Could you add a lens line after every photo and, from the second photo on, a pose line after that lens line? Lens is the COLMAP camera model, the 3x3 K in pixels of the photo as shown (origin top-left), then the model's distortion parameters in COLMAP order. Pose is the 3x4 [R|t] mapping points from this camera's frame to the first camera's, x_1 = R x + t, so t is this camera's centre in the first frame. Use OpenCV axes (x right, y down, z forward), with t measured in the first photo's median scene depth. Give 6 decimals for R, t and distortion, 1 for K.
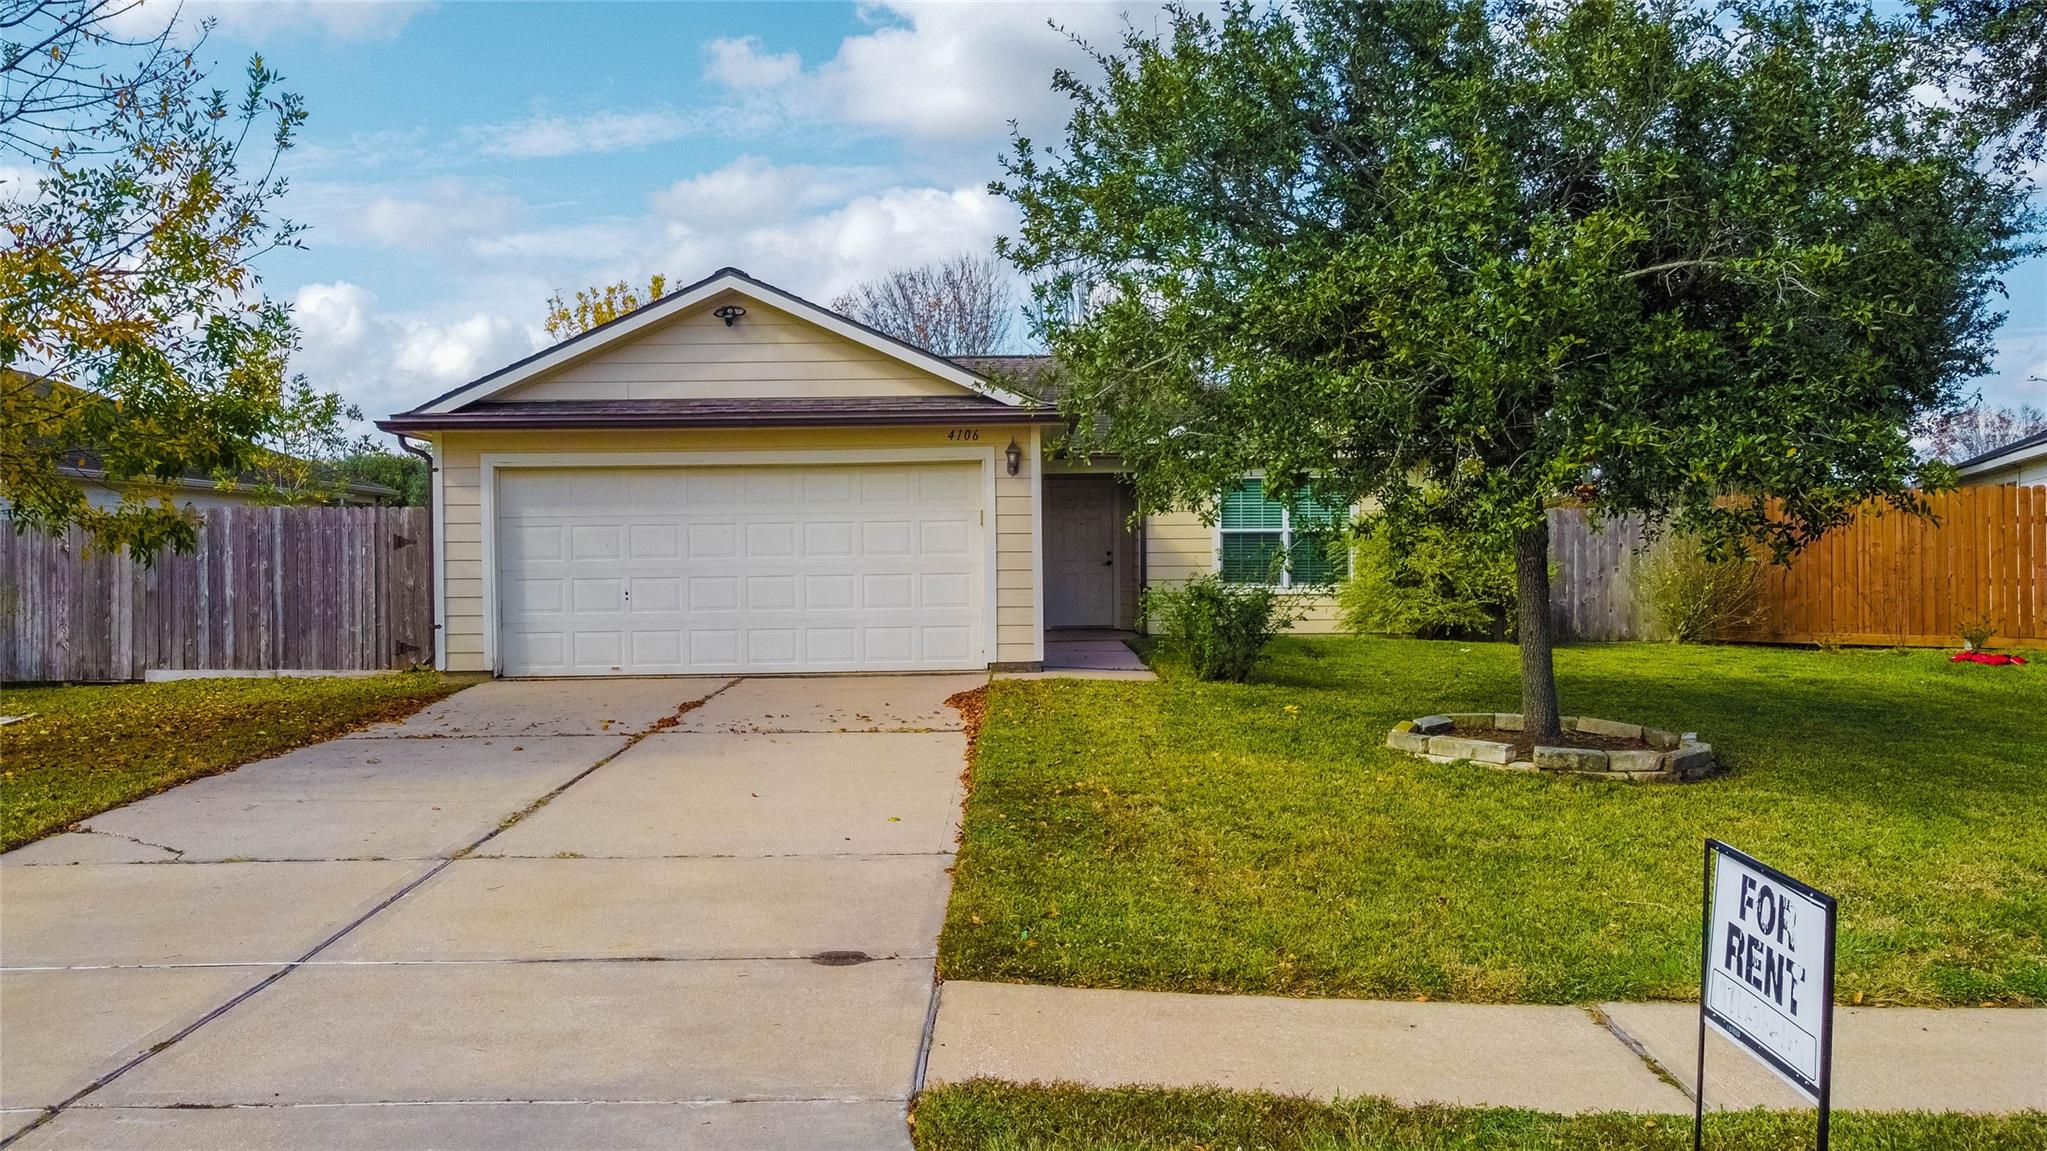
lens RADIAL K [[1567.0, 0, 1023.5], [0, 1567.0, 575.5], [0, 0, 1]] dist [0.000341, 0.000536]
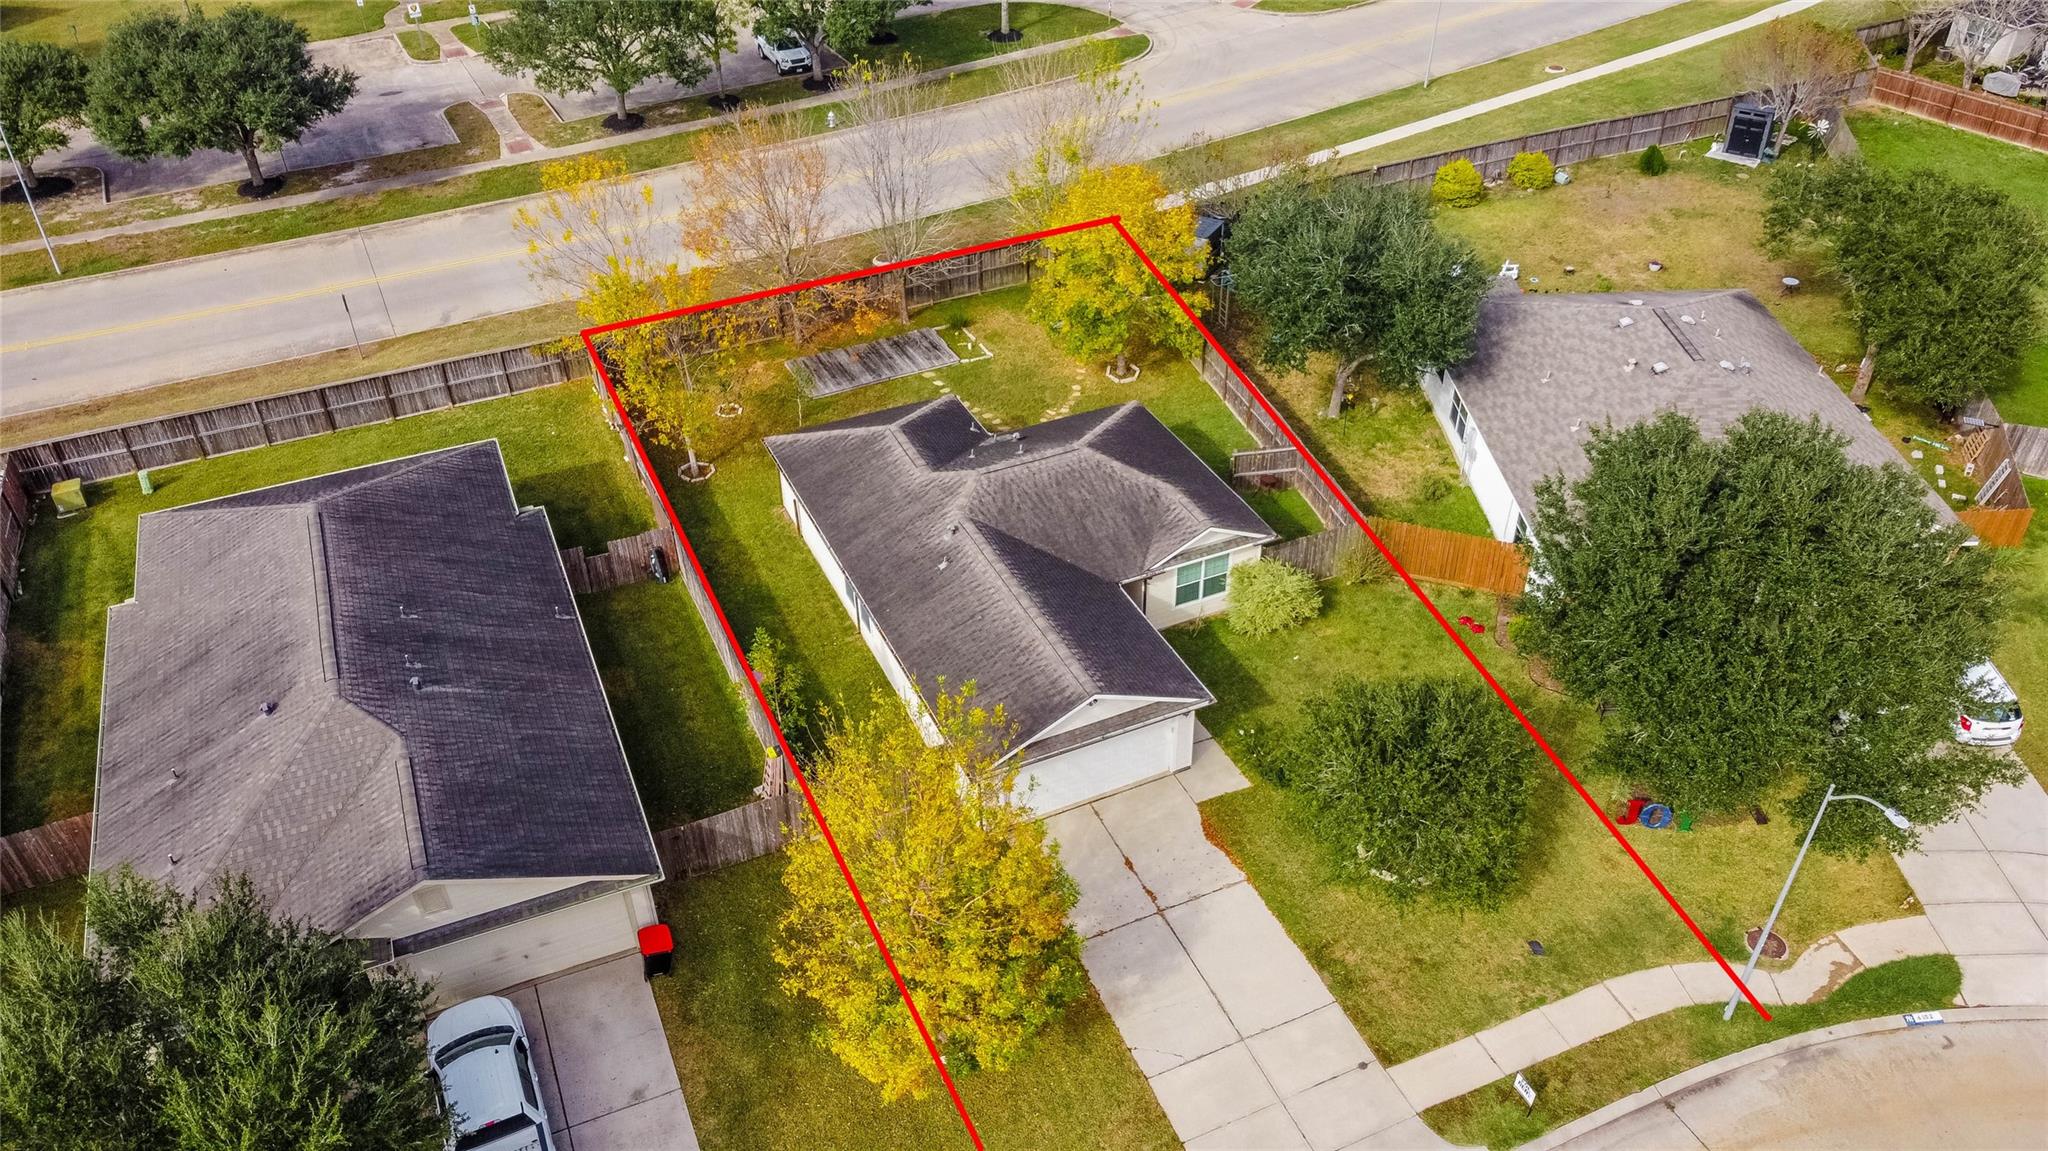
lens RADIAL K [[1556.5, 0, 1024.0], [0, 1556.5, 575.5], [0, 0, 1]] dist [0.000733, -0.005799]
pose [[0.910174, -0.247283, 0.332318, -1.052368], [0.009823, 0.814920, 0.579490, -1.769557], [-0.414111, -0.524172, 0.744148, -0.694444]]
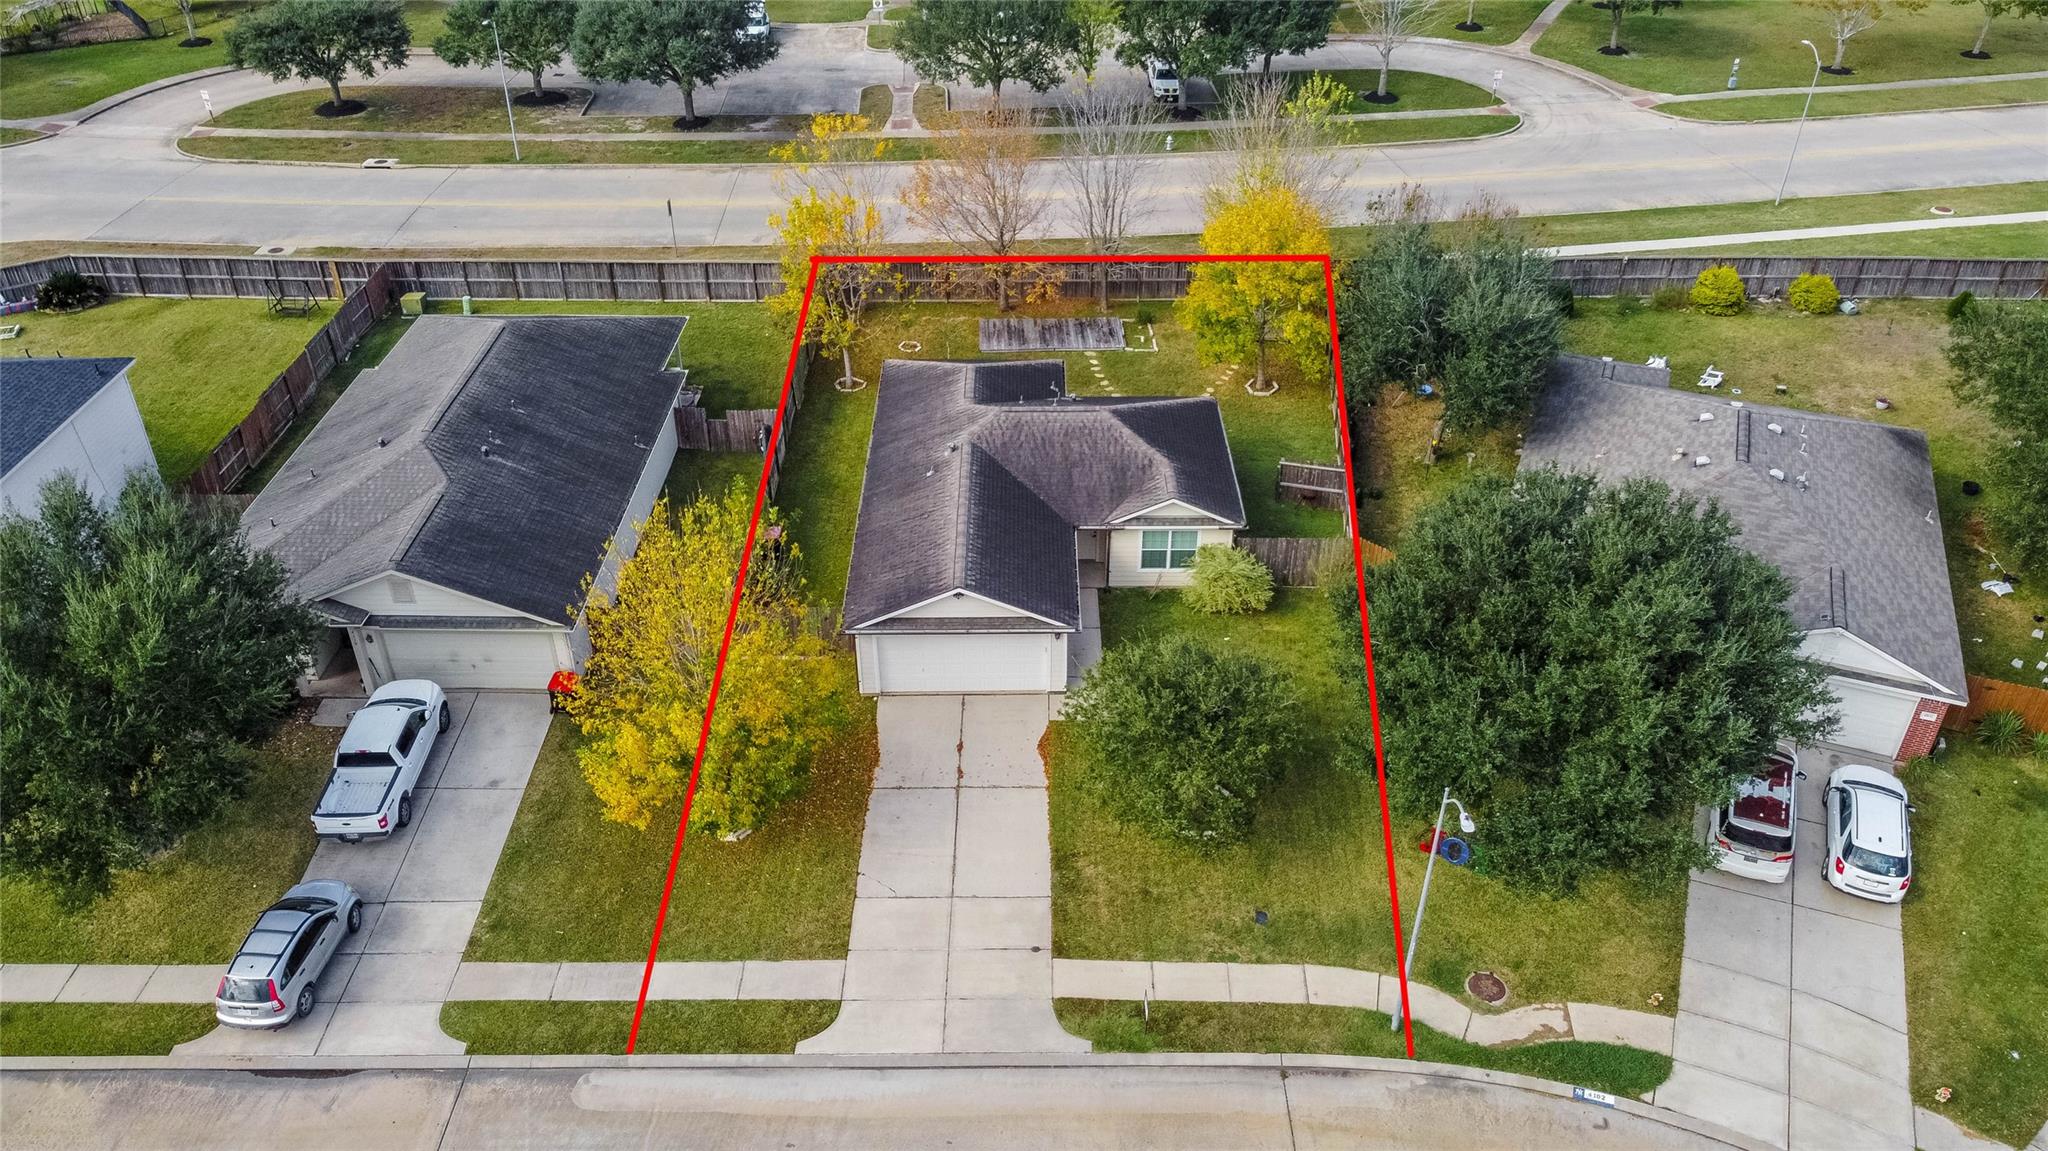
lens RADIAL K [[1556.5, 0, 1024.0], [0, 1556.5, 575.5], [0, 0, 1]] dist [0.000733, -0.005799]
pose [[0.999896, 0.008209, 0.011882, -0.097617], [-0.013324, 0.841751, 0.539702, -1.716533], [-0.005572, -0.539804, 0.841772, -1.346202]]
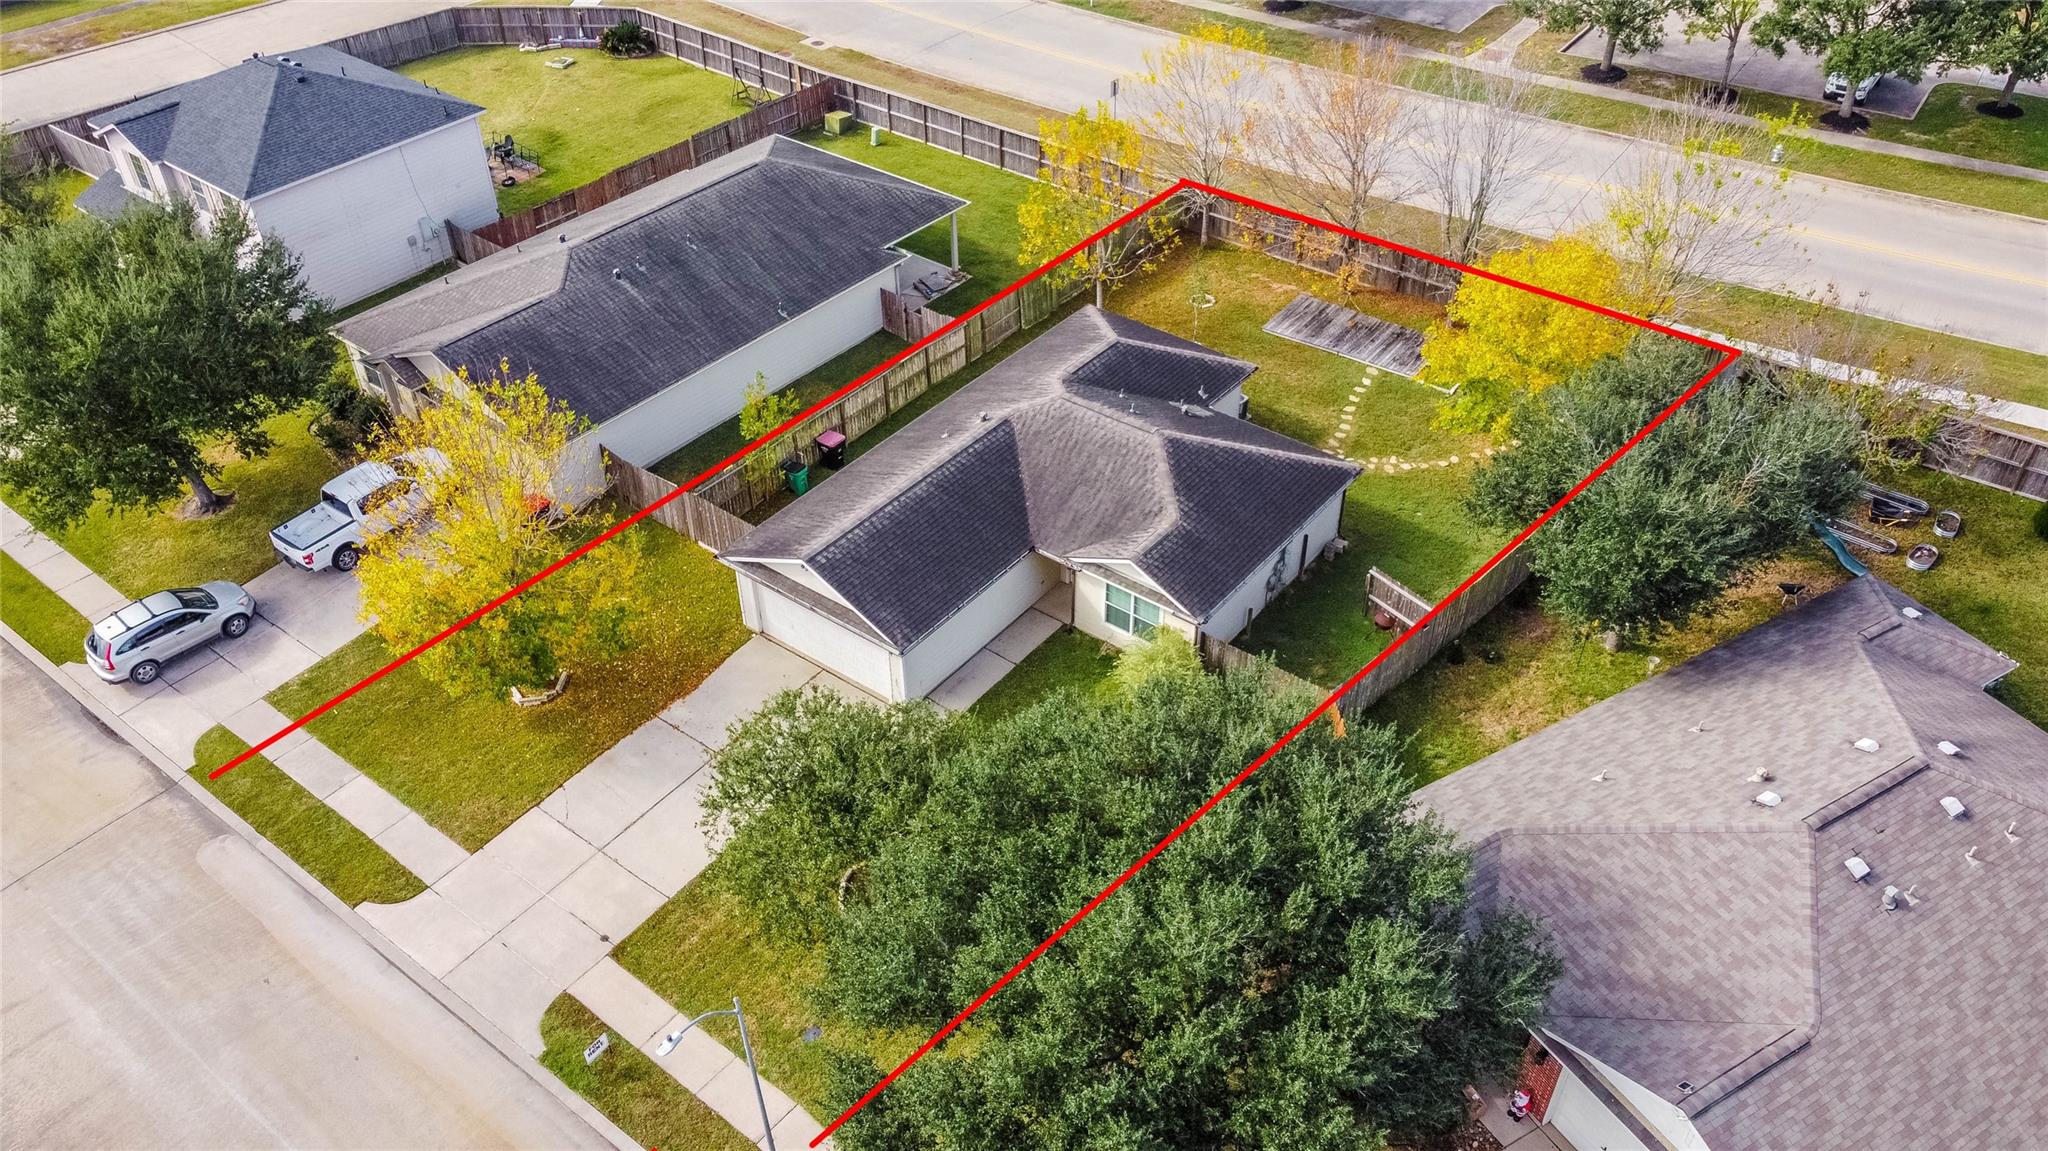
lens RADIAL K [[1556.5, 0, 1024.0], [0, 1556.5, 575.5], [0, 0, 1]] dist [0.000733, -0.005799]
pose [[0.794906, 0.386351, -0.467822, 1.330562], [-0.014898, 0.783248, 0.621531, -1.781851], [0.606549, -0.487089, 0.628365, -0.423137]]
